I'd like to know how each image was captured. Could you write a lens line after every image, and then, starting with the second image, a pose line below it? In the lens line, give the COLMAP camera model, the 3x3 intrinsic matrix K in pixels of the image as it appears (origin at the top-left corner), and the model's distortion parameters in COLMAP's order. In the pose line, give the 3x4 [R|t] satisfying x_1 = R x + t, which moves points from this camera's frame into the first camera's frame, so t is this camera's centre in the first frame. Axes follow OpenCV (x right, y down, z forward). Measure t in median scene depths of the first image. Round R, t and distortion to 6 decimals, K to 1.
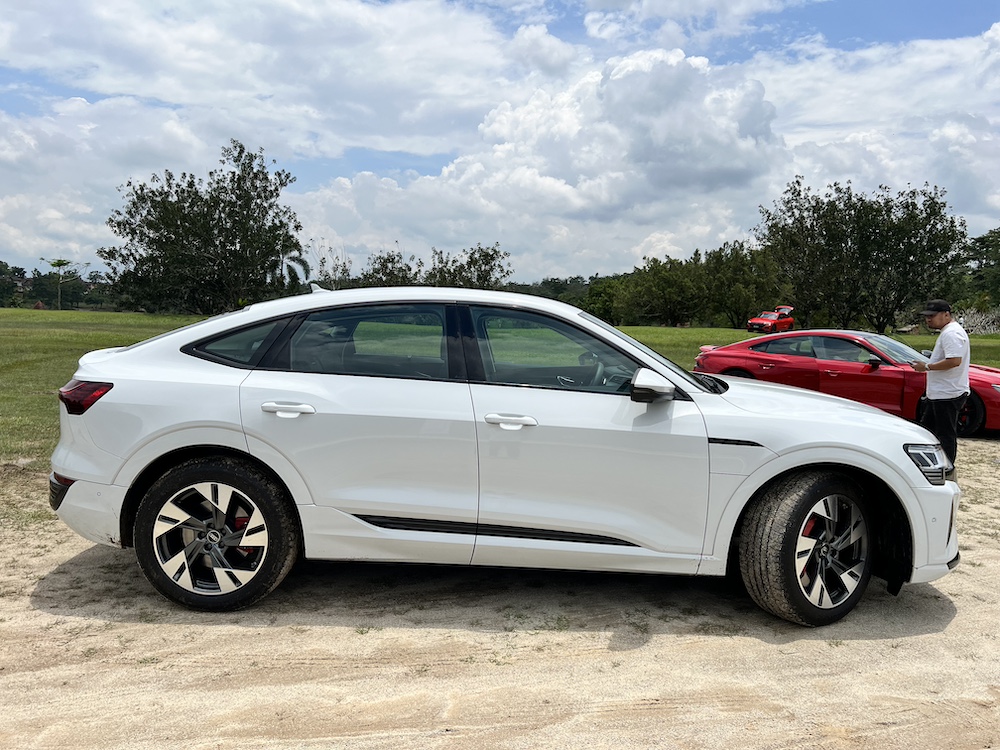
lens RADIAL K [[757.7, 0, 509.2], [0, 757.7, 376.1], [0, 0, 1]] dist [0.050939, -0.062099]
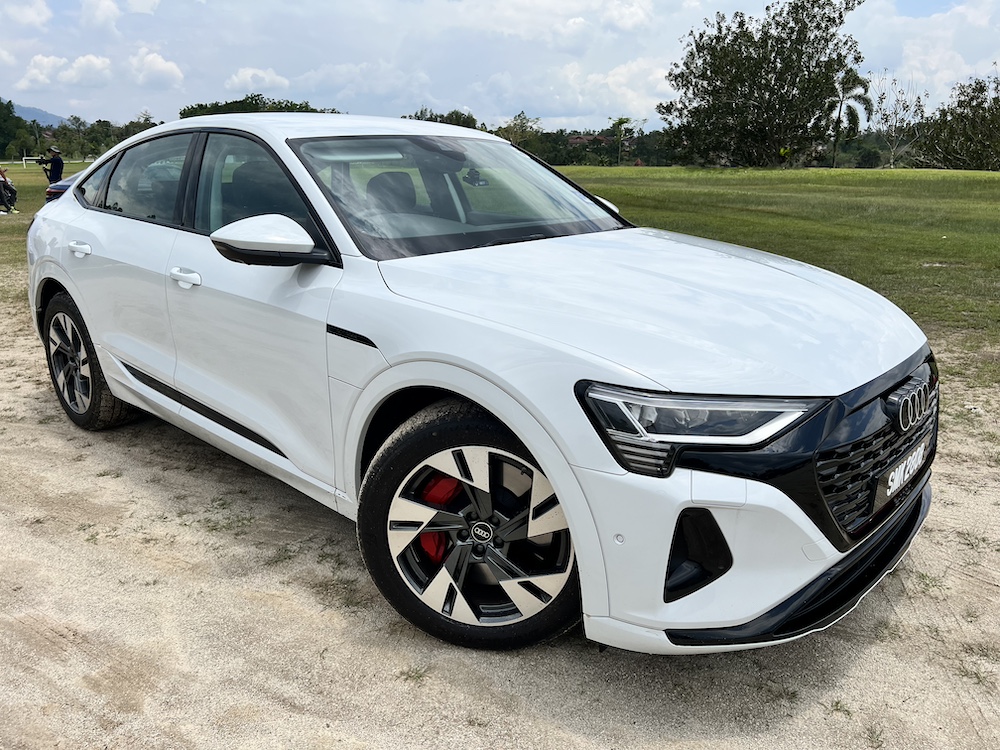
lens RADIAL K [[767.8, 0, 500.0], [0, 767.8, 375.0], [0, 0, 1]] dist [0.048427, -0.042700]
pose [[0.736863, 0.155019, -0.658030, 0.708330], [-0.033653, 0.980559, 0.193316, -0.009104], [0.675205, -0.120302, 0.727754, 0.518987]]
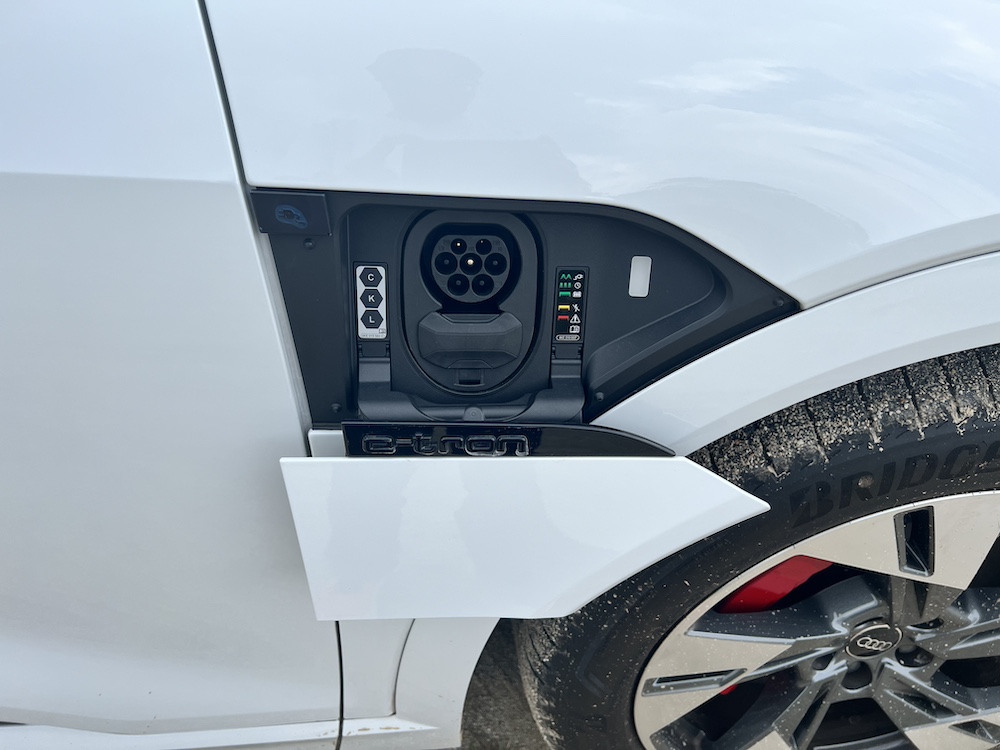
lens RADIAL K [[758.2, 0, 514.2], [0, 758.2, 373.2], [0, 0, 1]] dist [0.049054, -0.057401]
pose [[0.995010, -0.058303, 0.080971, 0.256060], [0.005077, 0.840050, 0.542485, 0.035822], [-0.099649, -0.539367, 0.836154, 0.768990]]
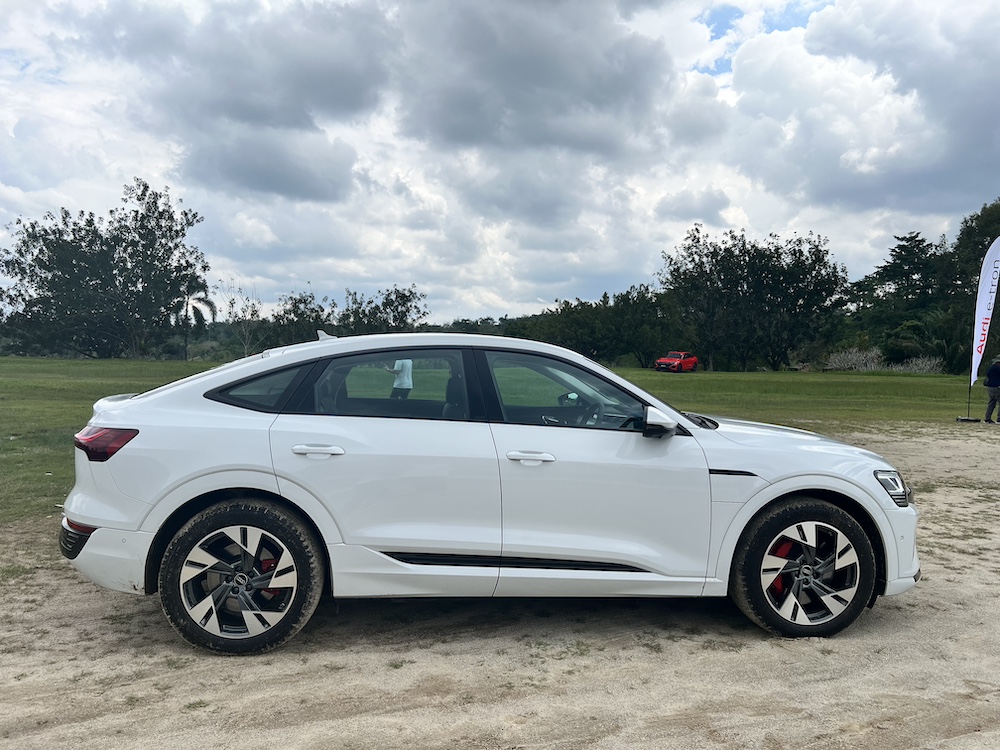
lens RADIAL K [[758.2, 0, 514.2], [0, 758.2, 373.2], [0, 0, 1]] dist [0.049054, -0.057401]
pose [[0.992013, -0.009614, 0.125765, -0.133552], [0.016800, 0.998278, -0.056200, -0.000060], [-0.125008, 0.057864, 0.990467, -0.056293]]
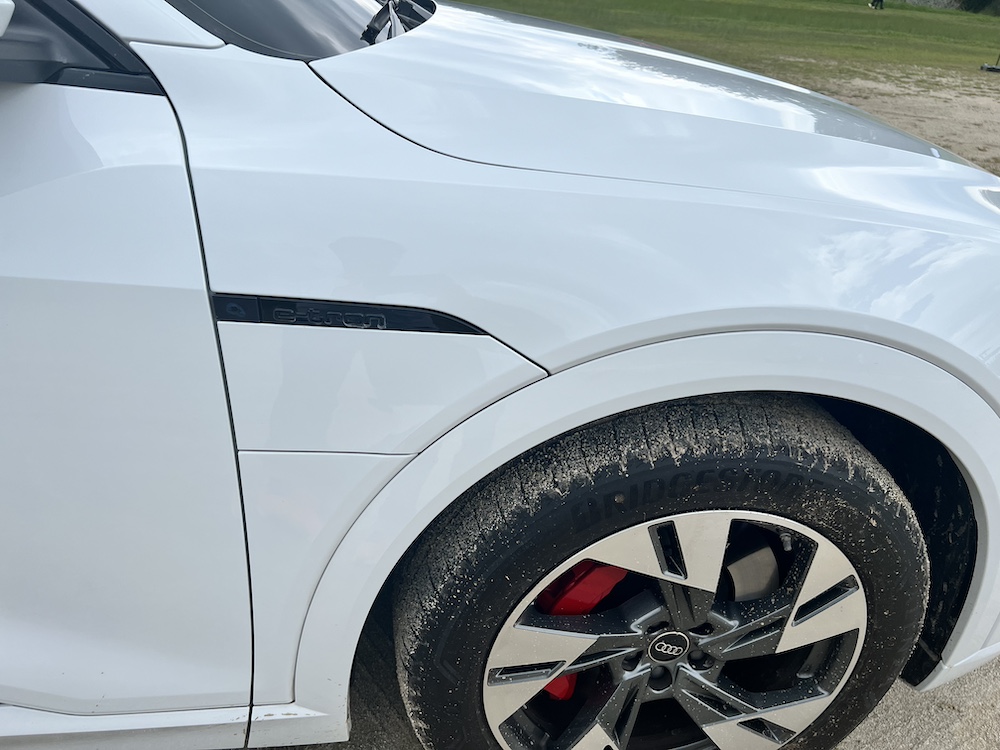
lens RADIAL K [[755.2, 0, 497.2], [0, 755.2, 381.7], [0, 0, 1]] dist [0.038197, -0.044372]
pose [[0.989310, -0.027464, 0.143219, 0.269277], [-0.034280, 0.910787, 0.411451, 0.015567], [-0.141742, -0.411962, 0.900109, 0.698927]]
